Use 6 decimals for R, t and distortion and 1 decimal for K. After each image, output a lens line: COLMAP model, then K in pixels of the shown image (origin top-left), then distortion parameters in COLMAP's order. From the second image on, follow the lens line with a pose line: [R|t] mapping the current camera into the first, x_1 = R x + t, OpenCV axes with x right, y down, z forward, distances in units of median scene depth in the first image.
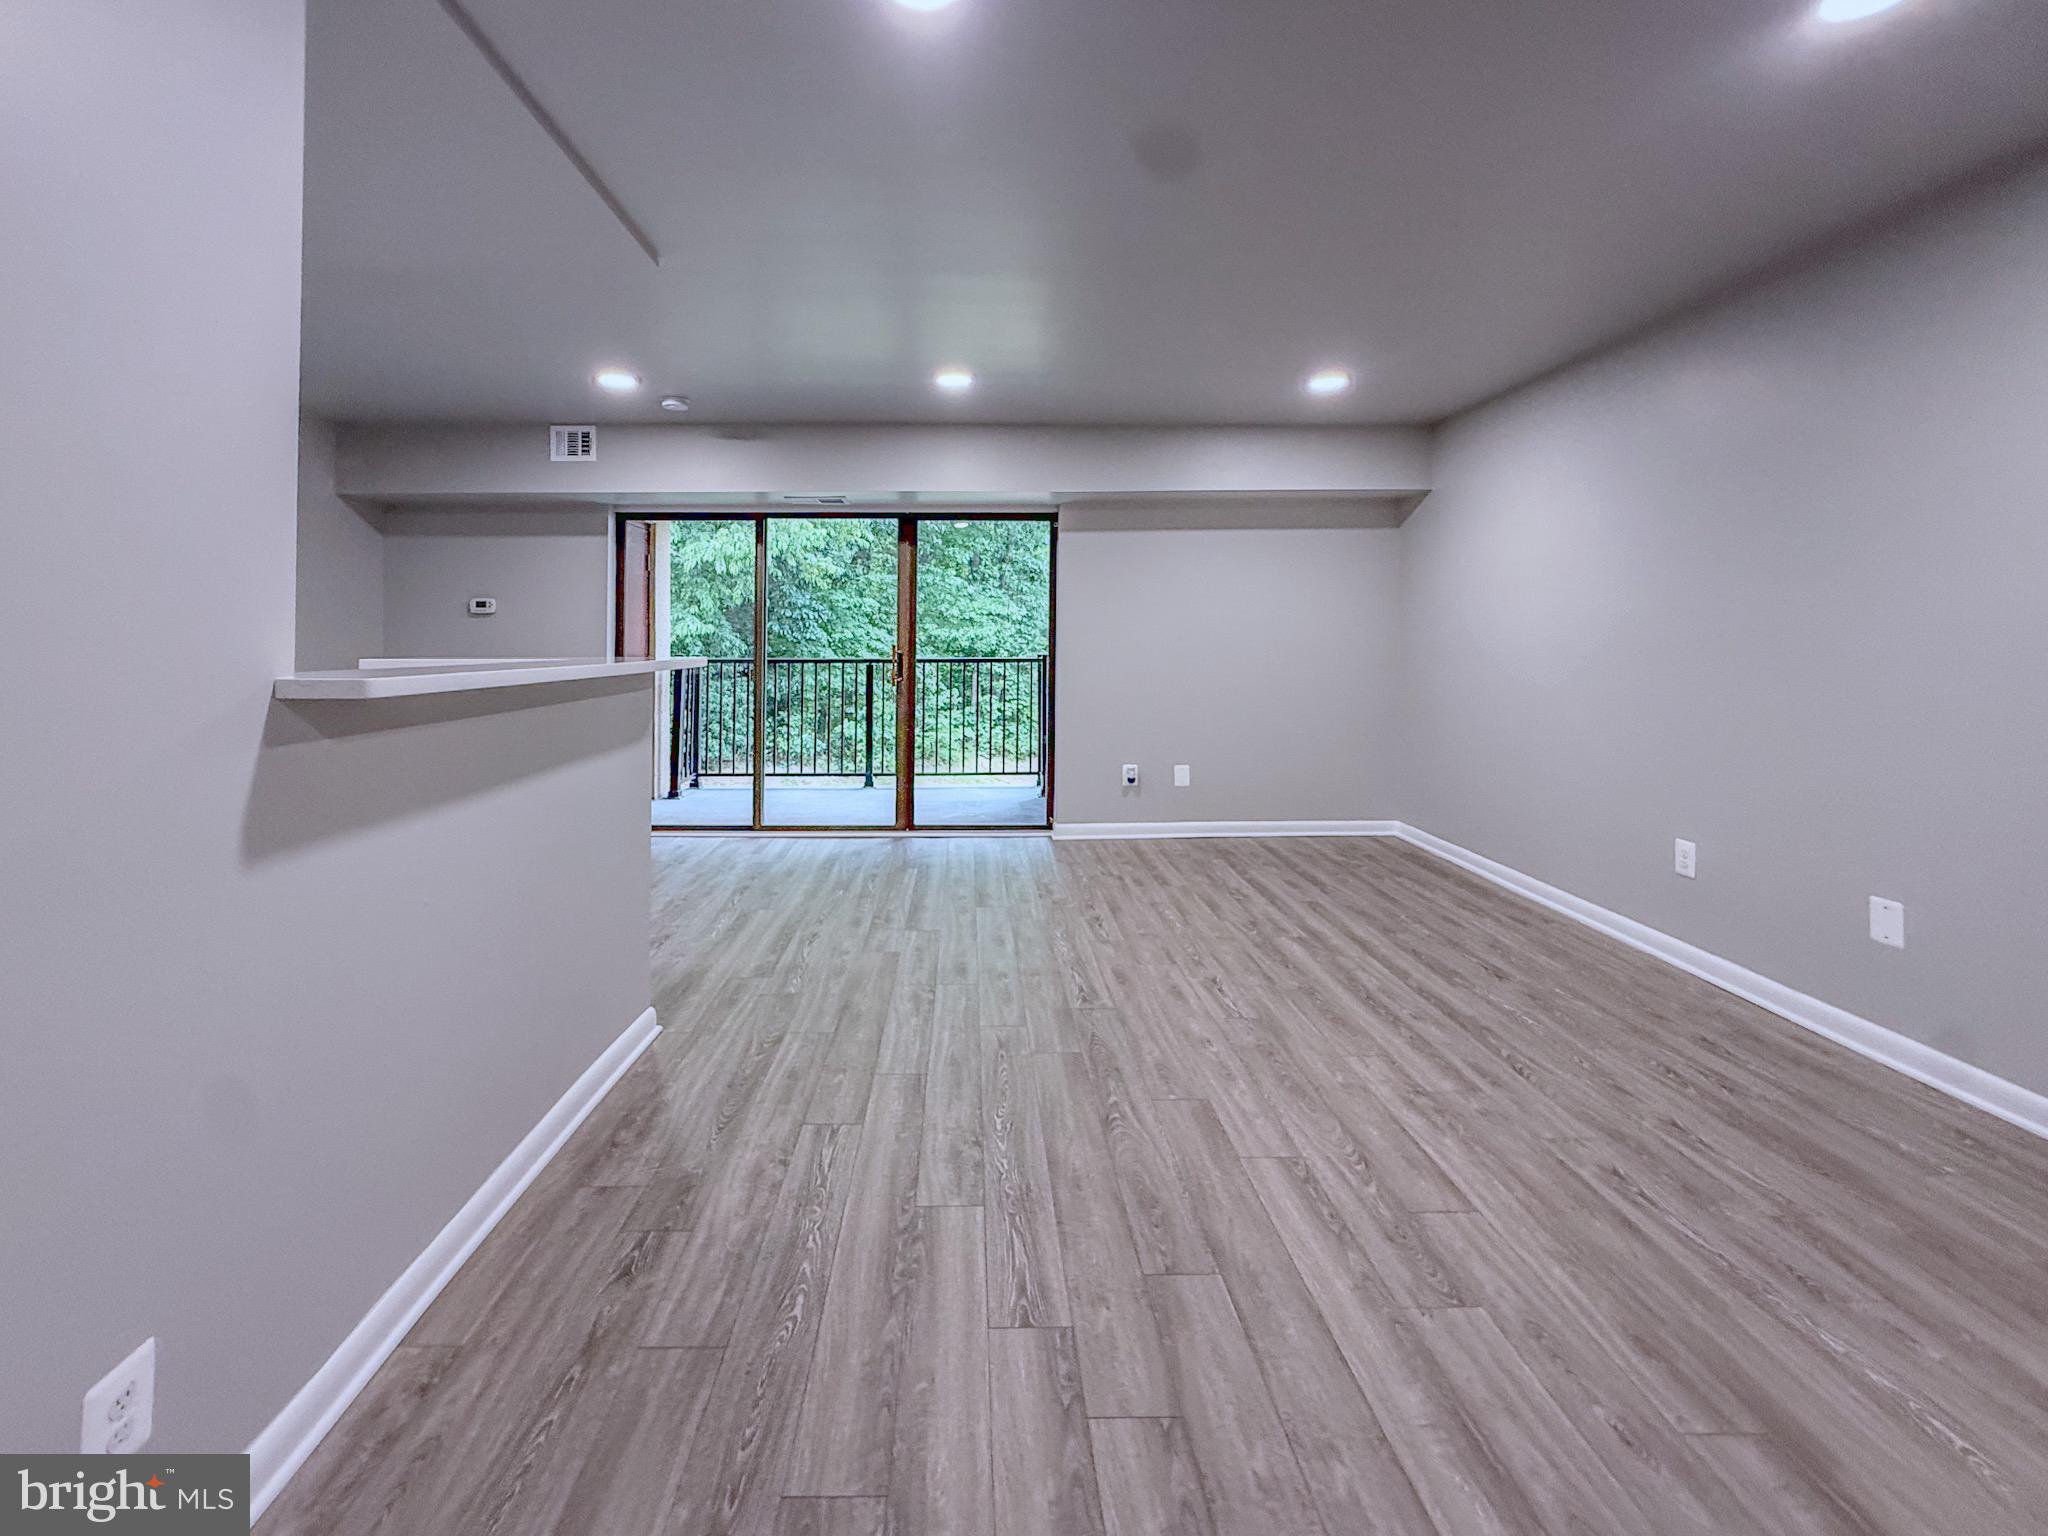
lens RADIAL K [[877.6, 0, 1002.8], [0, 877.6, 641.2], [0, 0, 1]] dist [-0.005558, 0.002828]
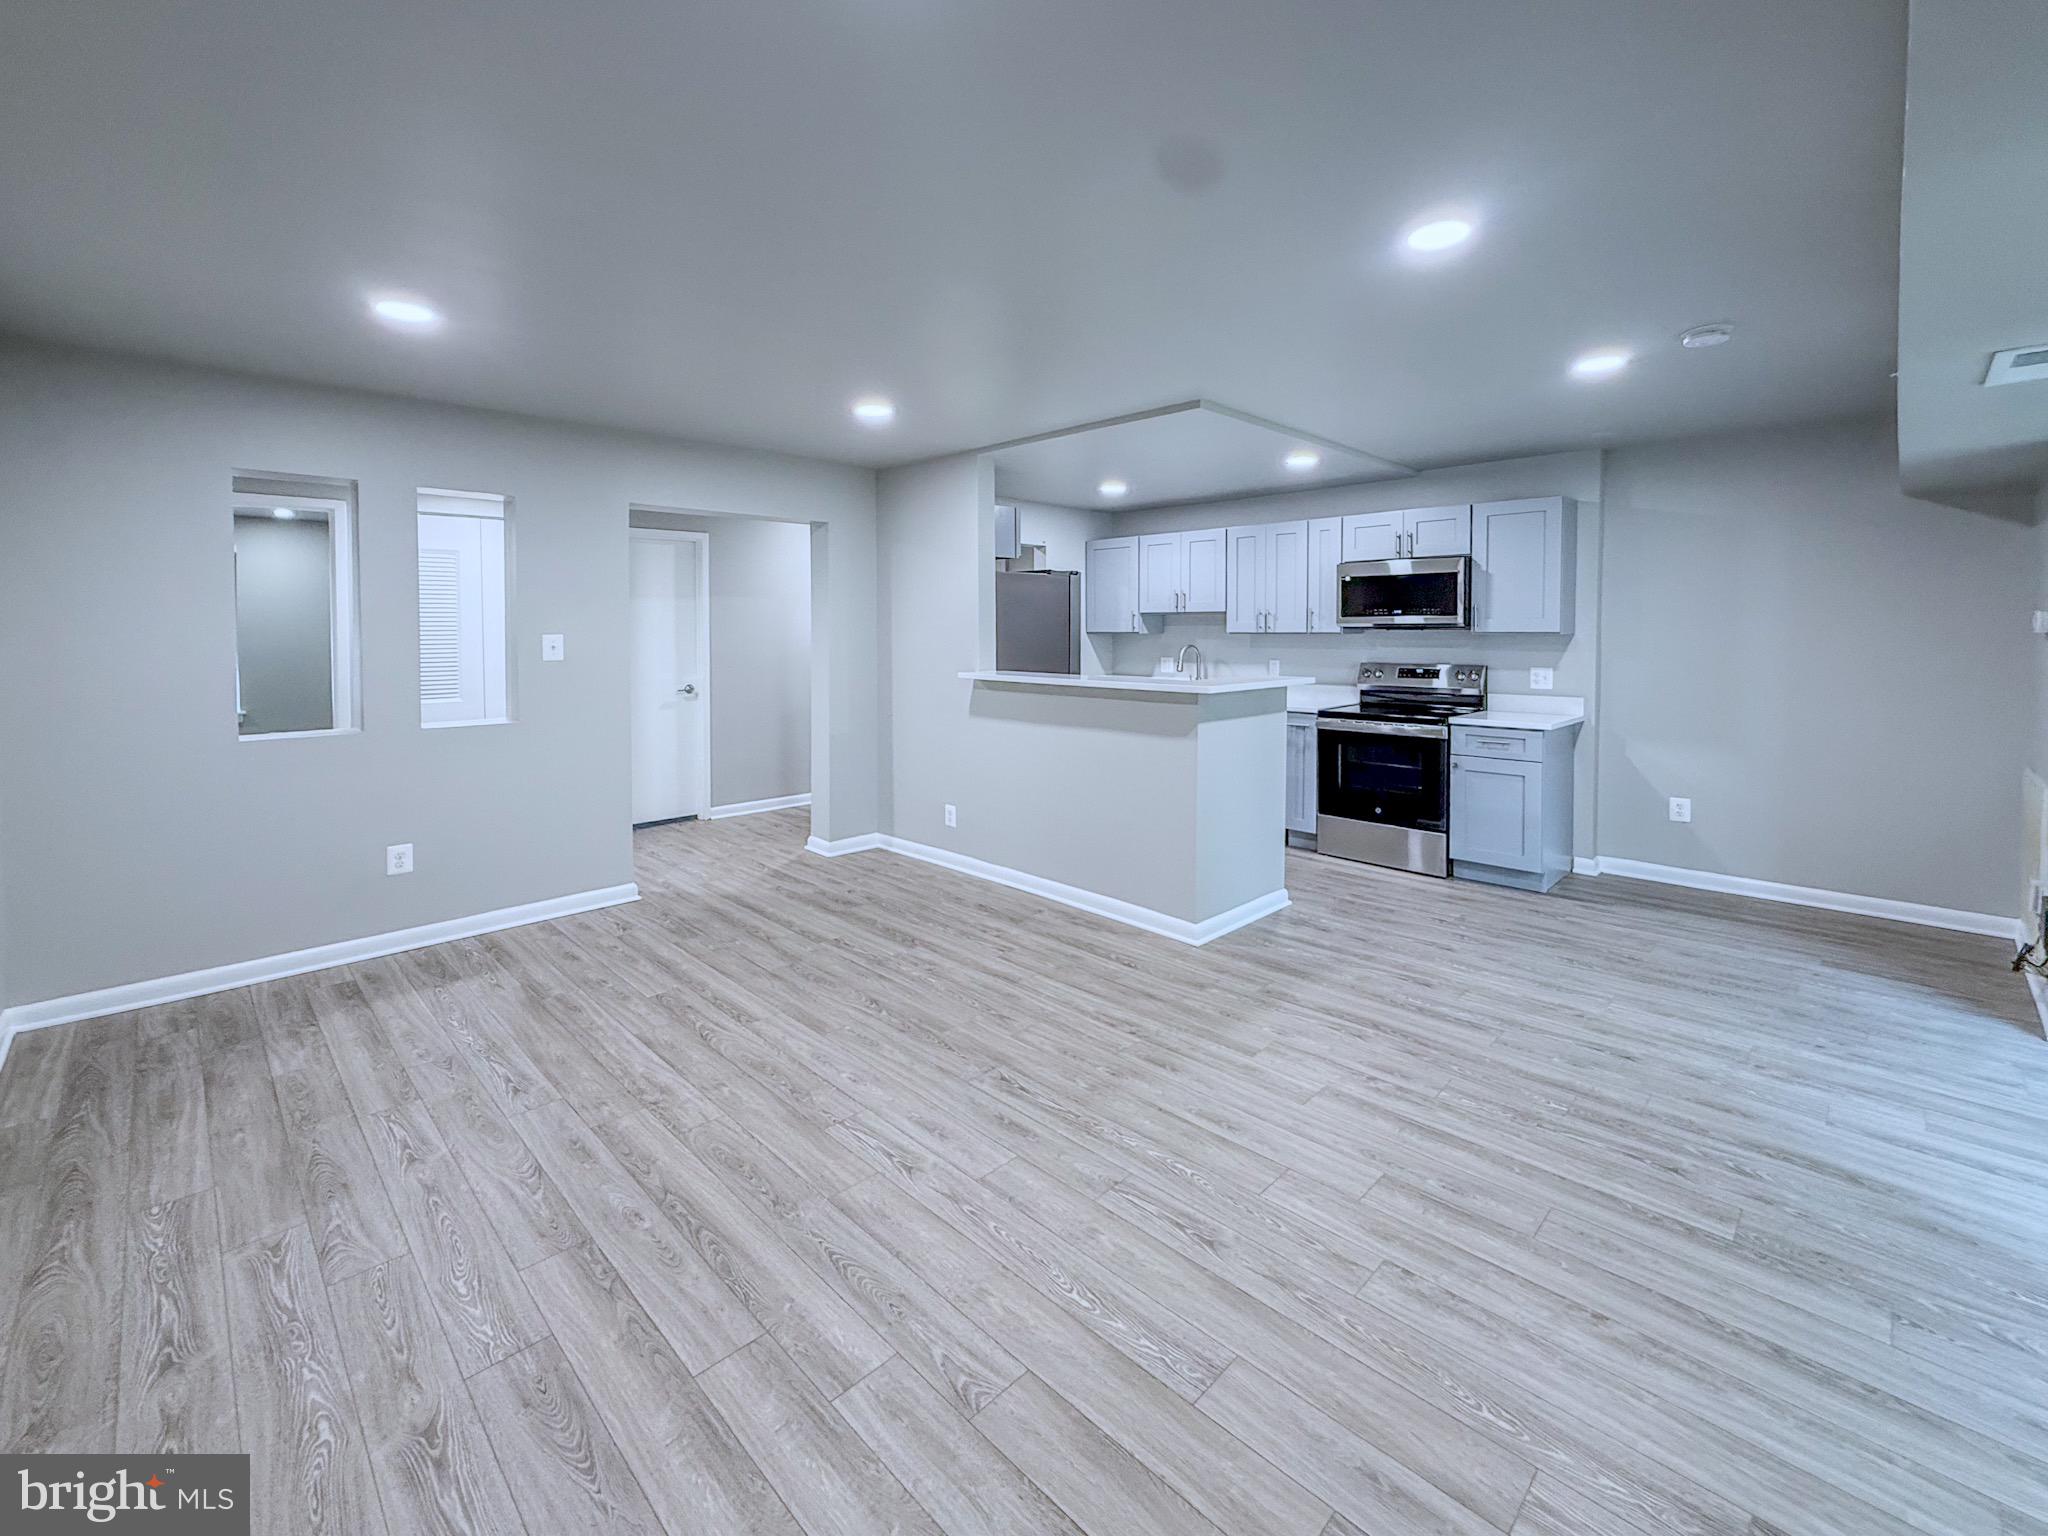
lens RADIAL K [[877.6, 0, 1041.1], [0, 877.6, 643.3], [0, 0, 1]] dist [-0.005558, 0.002828]
pose [[-0.724506, 0.016344, -0.689074, 0.772051], [0.001375, 0.999751, 0.022267, -0.078828], [0.689267, 0.015185, -0.724349, 1.878277]]
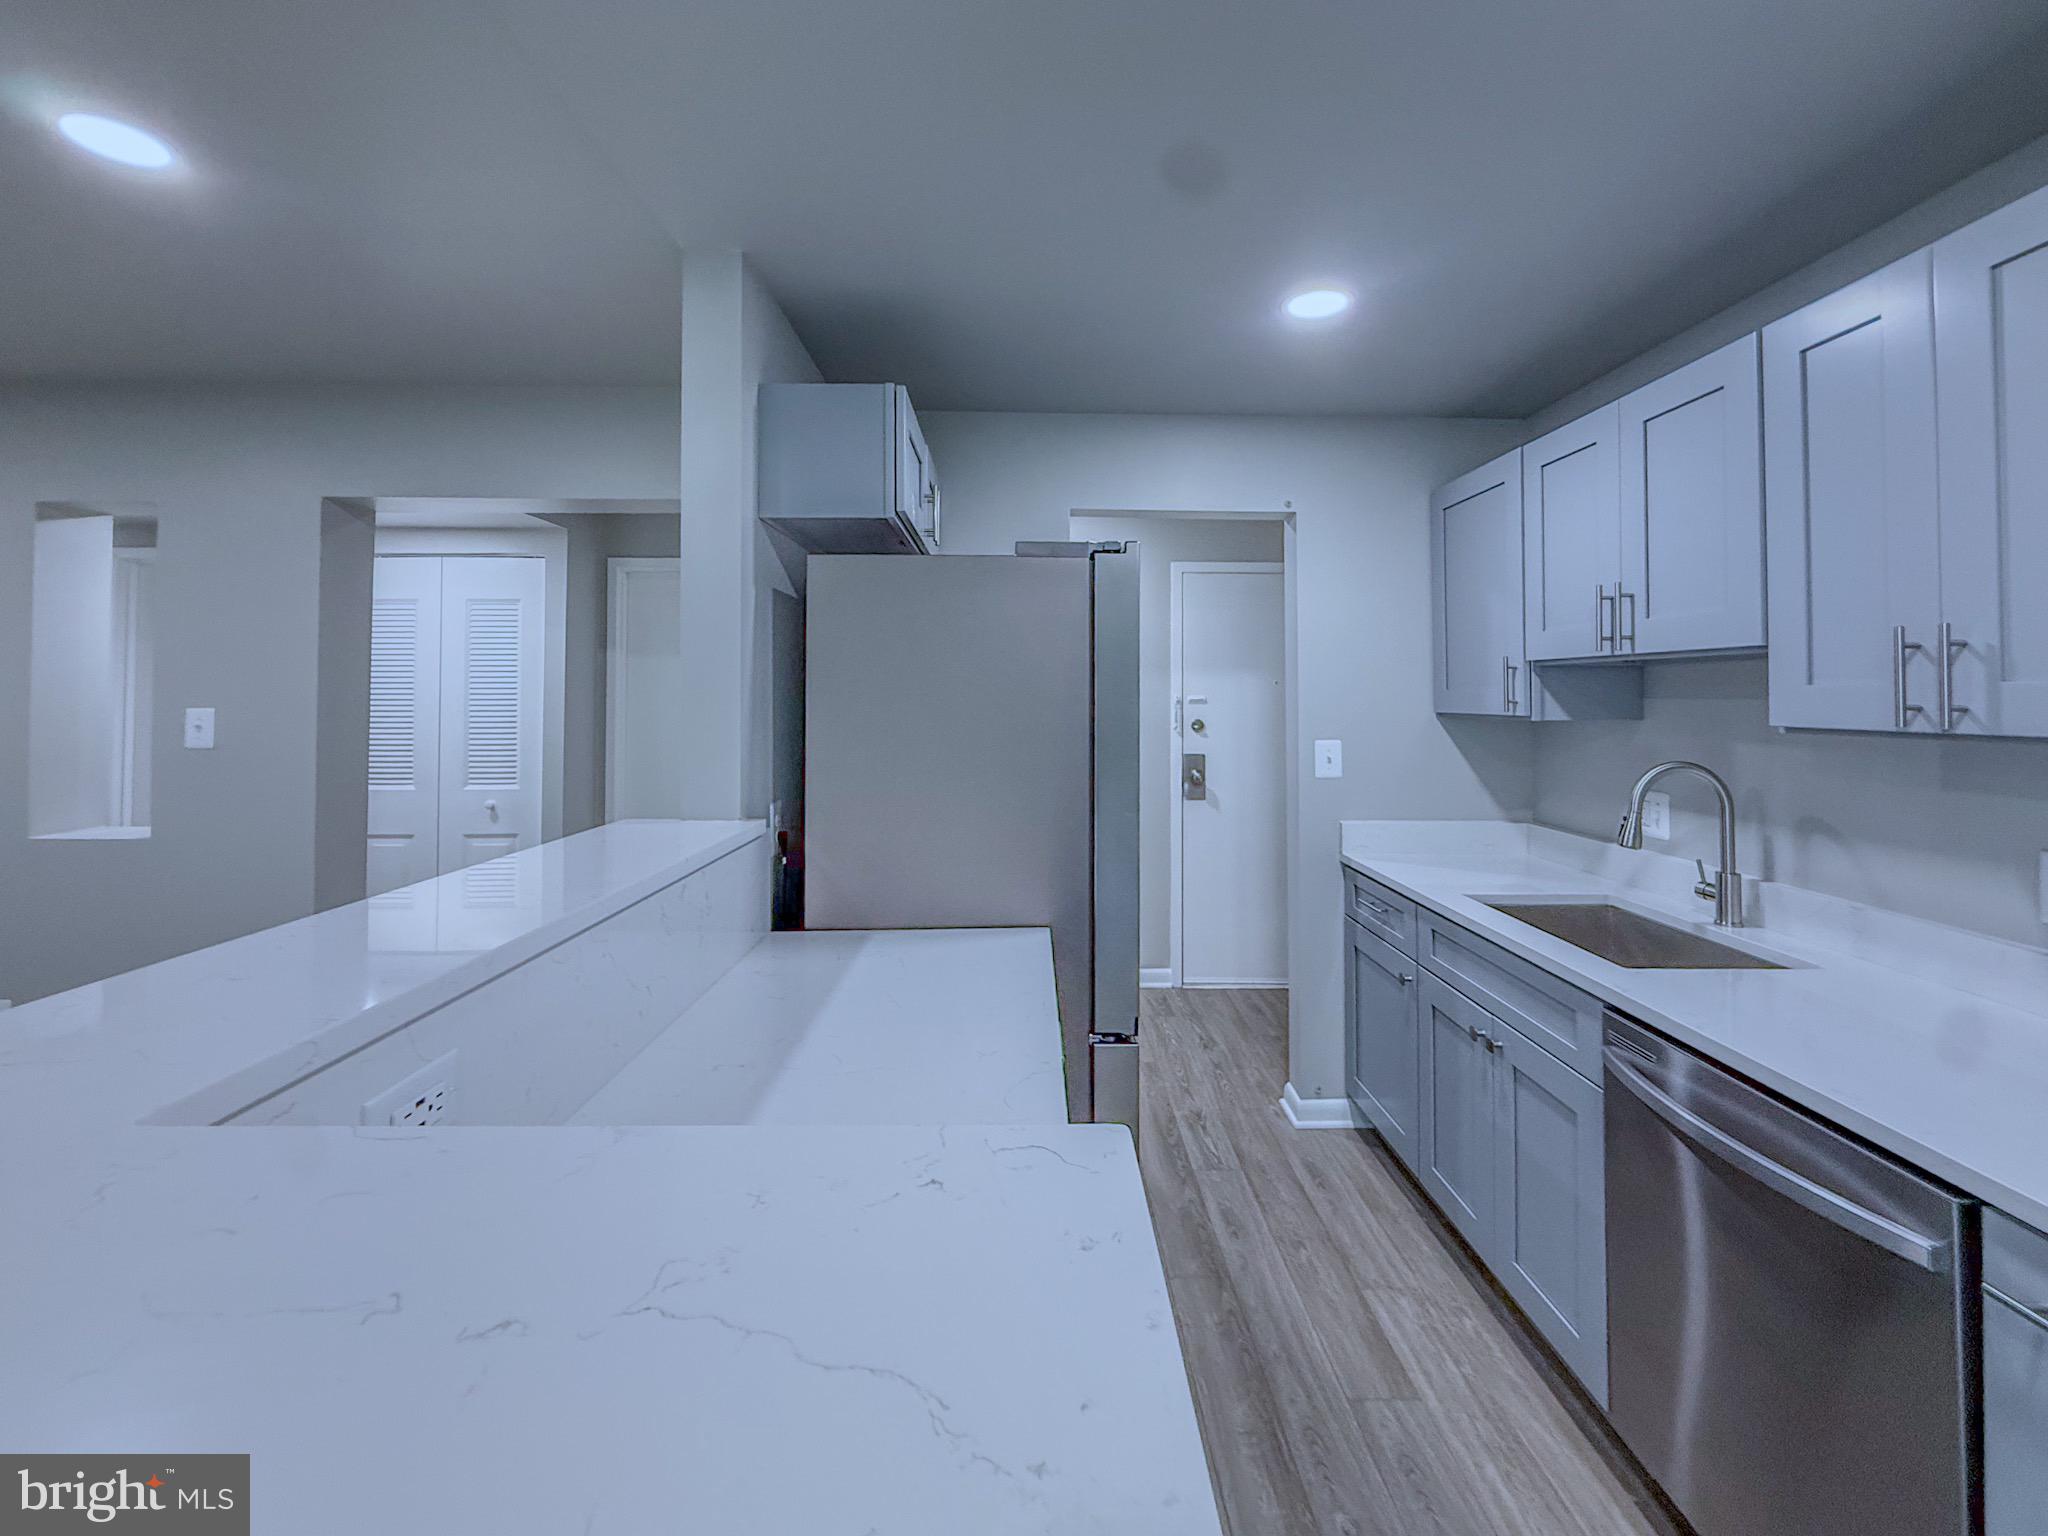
lens RADIAL K [[877.6, 0, 1064.7], [0, 877.6, 673.0], [0, 0, 1]] dist [-0.005558, 0.002828]
pose [[-0.999983, -0.000380, 0.005757, -0.682961], [-0.000504, 0.999768, -0.021540, -0.078796], [-0.005748, -0.021542, -0.999751, 1.145430]]
